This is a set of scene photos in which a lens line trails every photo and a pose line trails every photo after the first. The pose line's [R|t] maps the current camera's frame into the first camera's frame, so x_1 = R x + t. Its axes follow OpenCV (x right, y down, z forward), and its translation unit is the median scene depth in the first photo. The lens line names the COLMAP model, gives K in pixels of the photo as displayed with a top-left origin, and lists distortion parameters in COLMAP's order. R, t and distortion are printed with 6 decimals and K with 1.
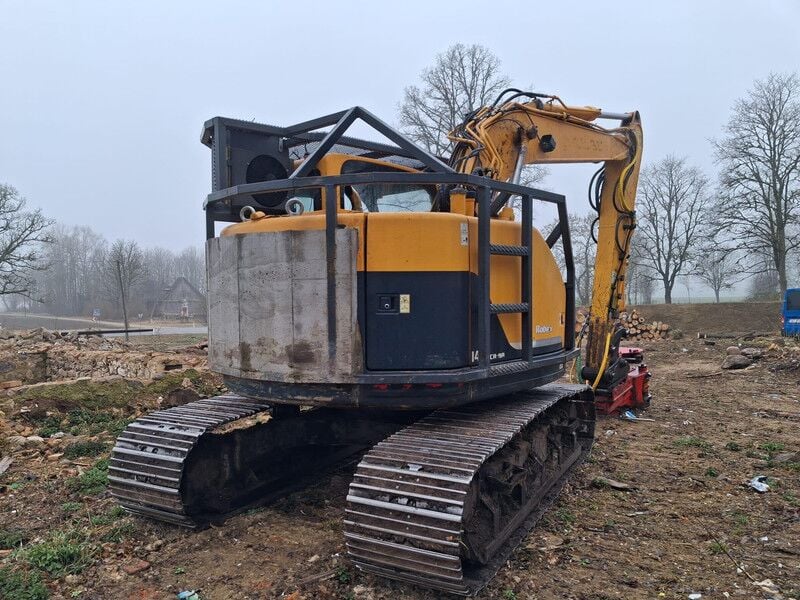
lens RADIAL K [[630.6, 0, 375.7], [0, 630.6, 326.3], [0, 0, 1]] dist [0.061621, -0.094553]
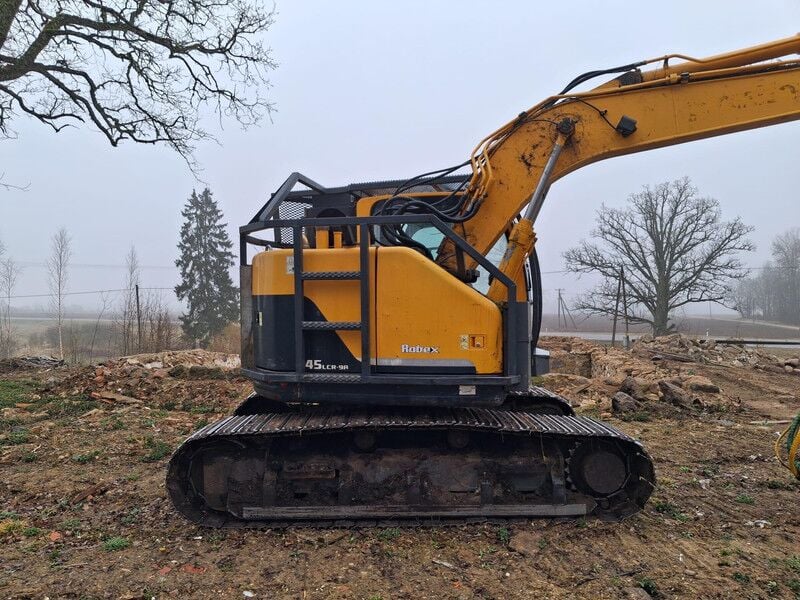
lens RADIAL K [[635.5, 0, 391.6], [0, 635.5, 323.7], [0, 0, 1]] dist [0.044882, -0.075550]
pose [[0.450075, 0.035808, -0.892273, 0.501319], [-0.048127, 0.998716, 0.015804, -0.021861], [0.891693, 0.035829, 0.451220, 0.223123]]
